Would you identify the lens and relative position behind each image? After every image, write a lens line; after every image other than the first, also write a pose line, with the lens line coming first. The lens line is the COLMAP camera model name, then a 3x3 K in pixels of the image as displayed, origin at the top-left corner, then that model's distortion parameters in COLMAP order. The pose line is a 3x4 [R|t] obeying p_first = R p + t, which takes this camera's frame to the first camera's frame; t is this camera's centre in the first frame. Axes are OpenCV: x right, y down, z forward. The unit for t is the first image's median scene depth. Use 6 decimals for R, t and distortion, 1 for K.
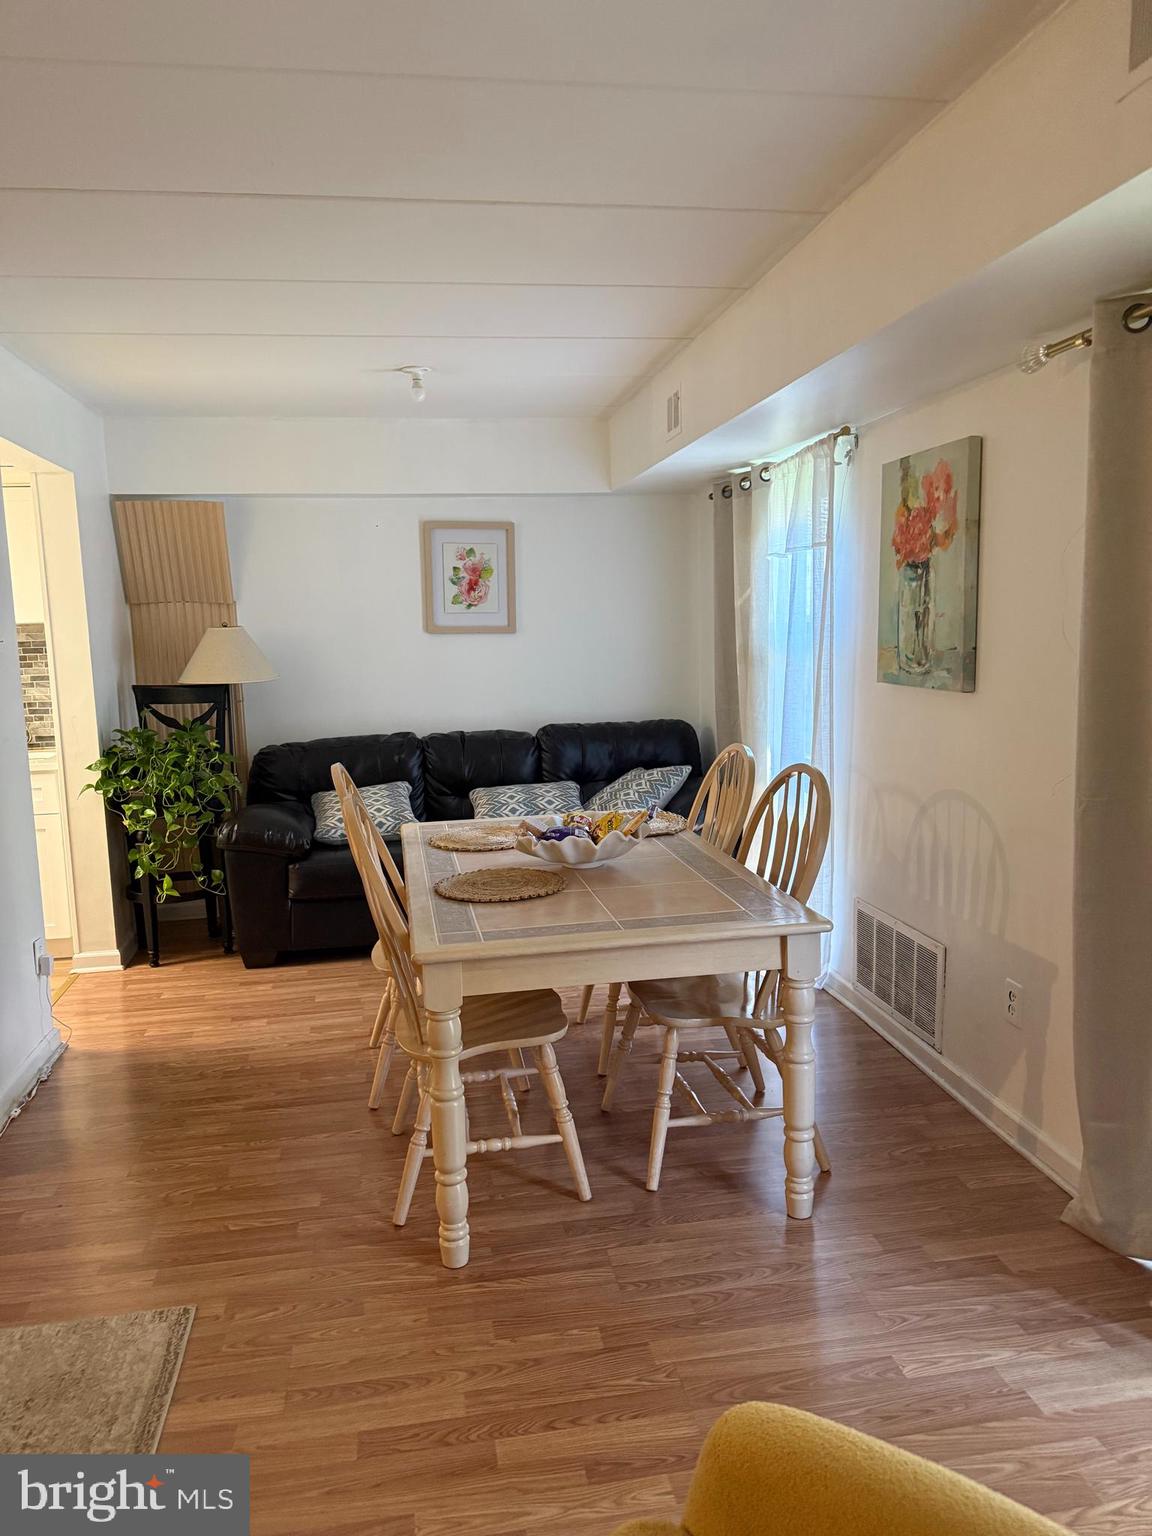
lens RADIAL K [[1072.6, 0, 567.1], [0, 1072.6, 771.5], [0, 0, 1]] dist [0.135170, -0.256241]
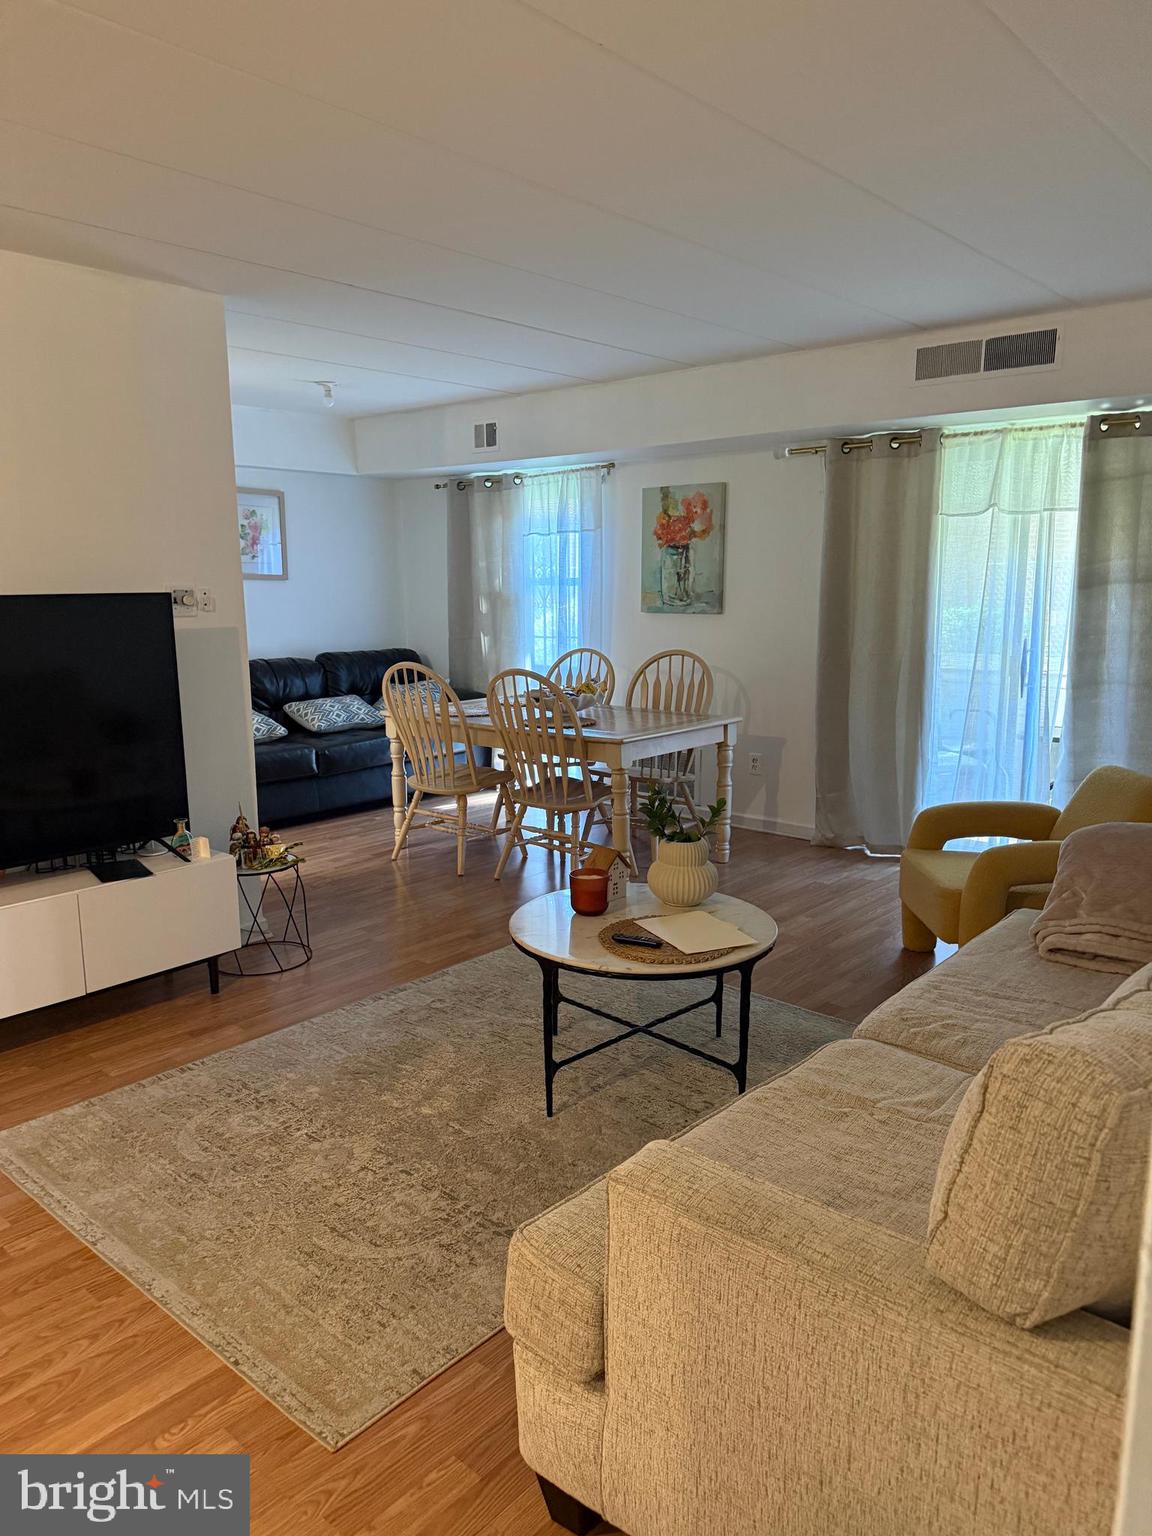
lens RADIAL K [[1072.6, 0, 567.1], [0, 1072.6, 771.5], [0, 0, 1]] dist [0.135170, -0.256241]
pose [[0.776609, -0.086540, 0.624011, -1.018011], [0.069382, 0.996244, 0.051812, 0.085467], [-0.626151, 0.003057, 0.779696, -0.325282]]
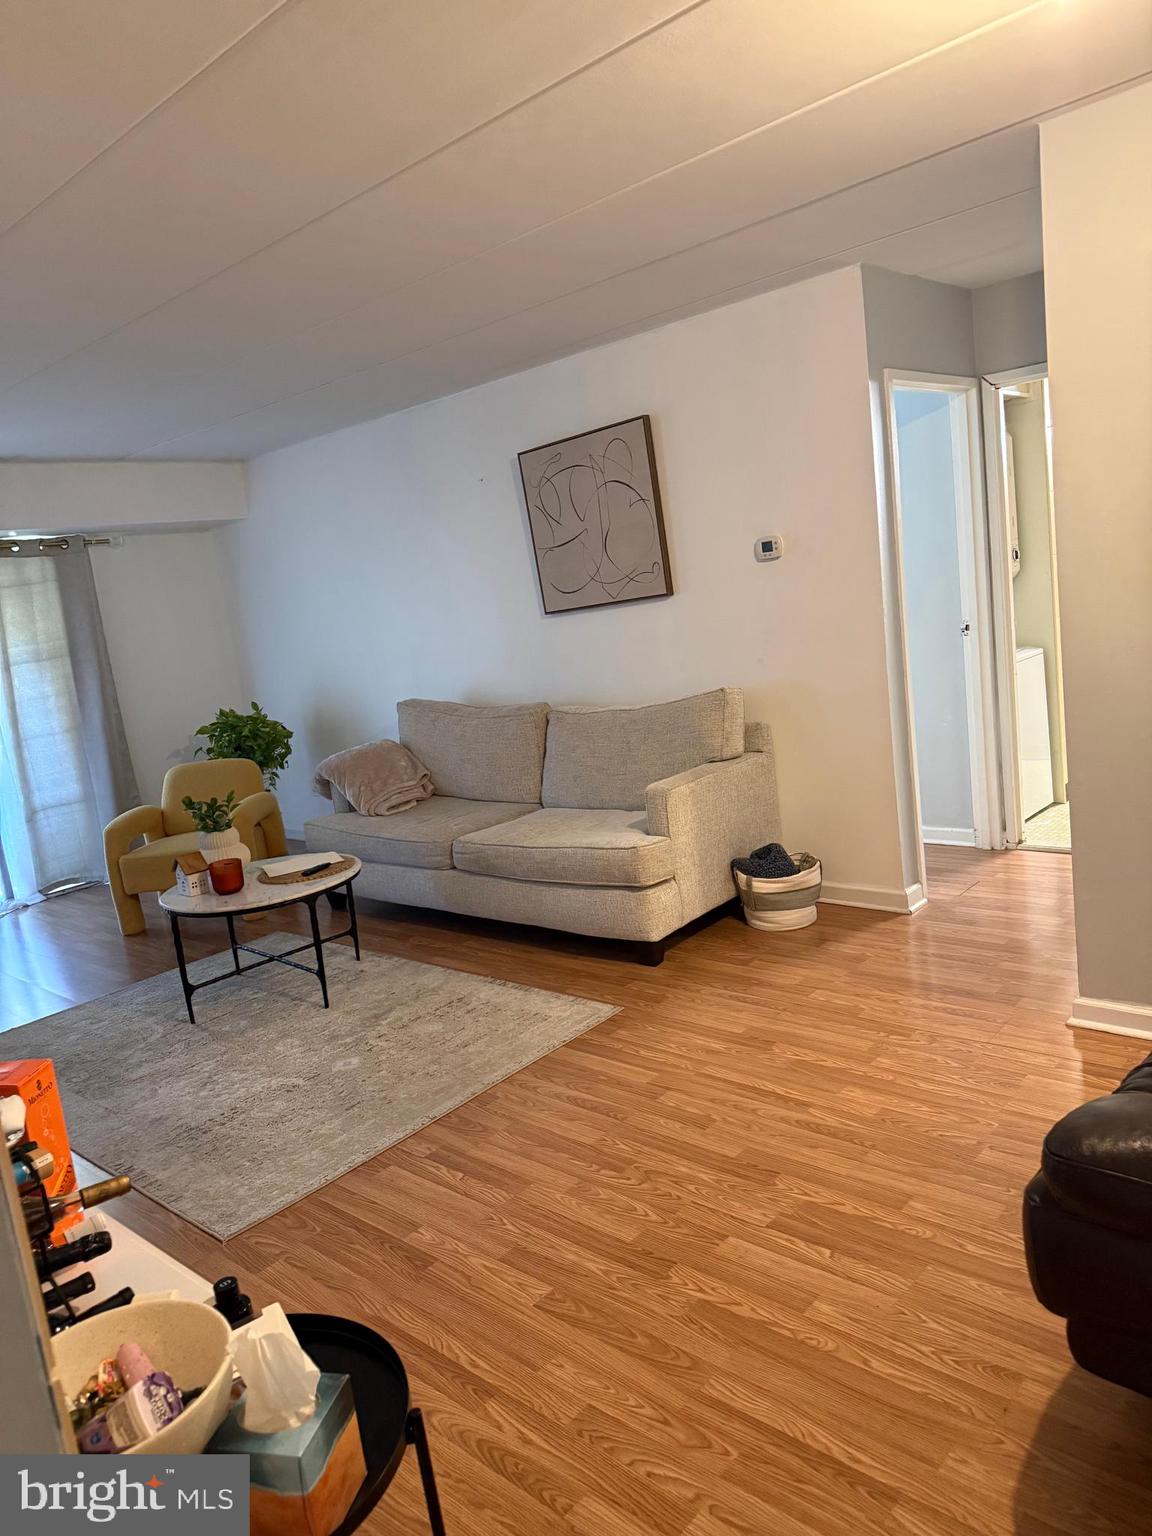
lens RADIAL K [[1072.6, 0, 567.1], [0, 1072.6, 771.5], [0, 0, 1]] dist [0.135170, -0.256241]
pose [[-0.594595, -0.032484, 0.803369, -1.643930], [0.255224, 0.939881, 0.226902, -0.052520], [-0.762442, 0.339954, -0.550558, 0.734075]]
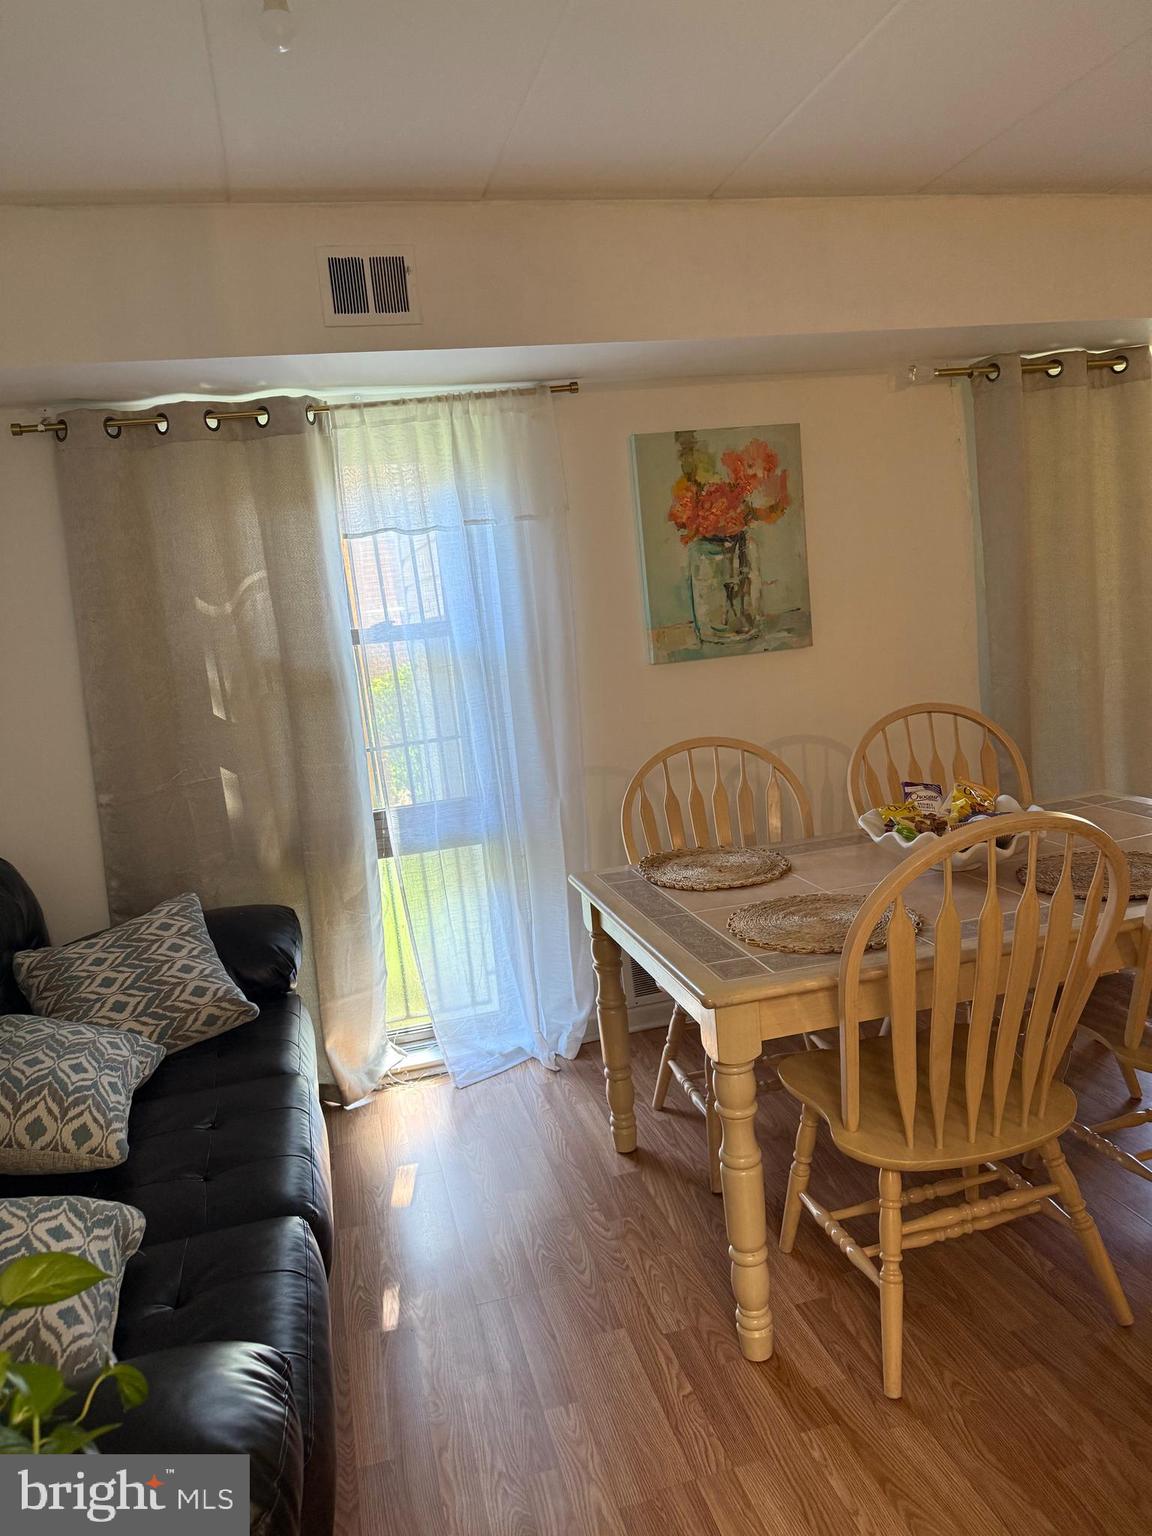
lens RADIAL K [[1072.6, 0, 567.1], [0, 1072.6, 771.5], [0, 0, 1]] dist [0.135170, -0.256241]
pose [[-0.084156, -0.121651, 0.988999, -0.717601], [0.238540, 0.961201, 0.138530, -0.154631], [-0.967479, 0.247574, -0.051872, 1.255851]]
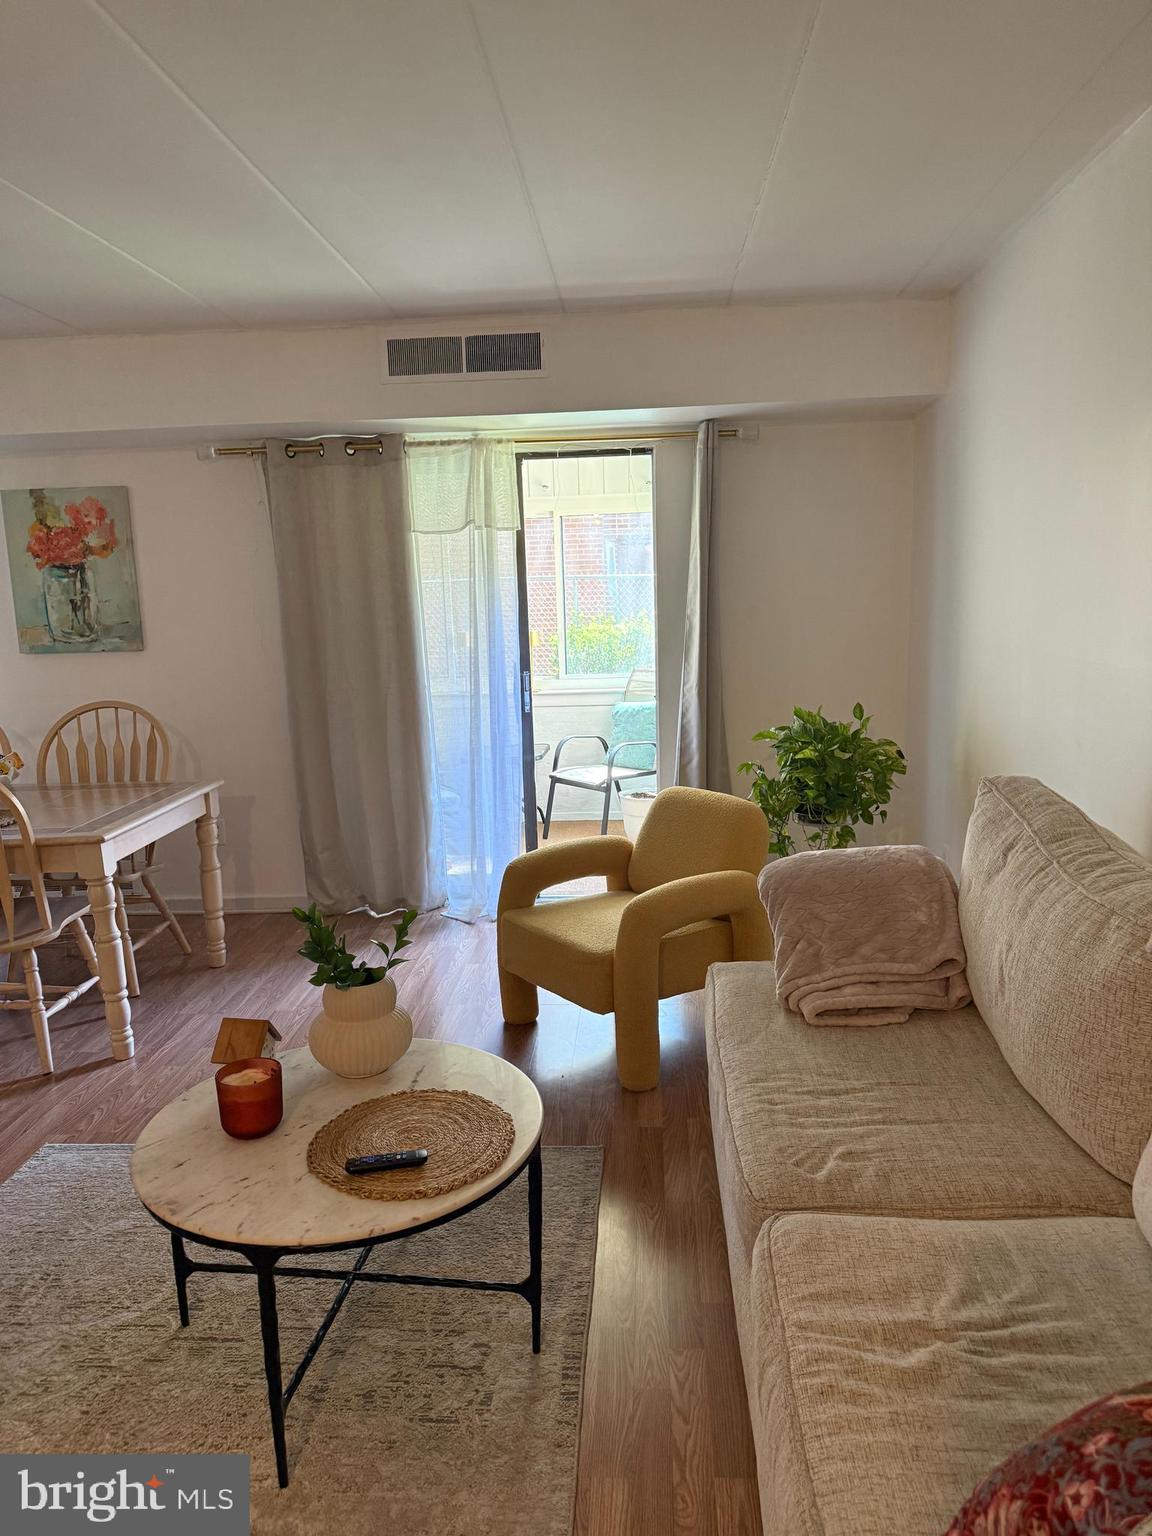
lens RADIAL K [[1072.6, 0, 567.1], [0, 1072.6, 771.5], [0, 0, 1]] dist [0.135170, -0.256241]
pose [[0.230608, -0.145060, 0.962173, -0.946100], [0.160089, 0.981007, 0.109530, 0.021851], [-0.959787, 0.128775, 0.249450, 0.048106]]
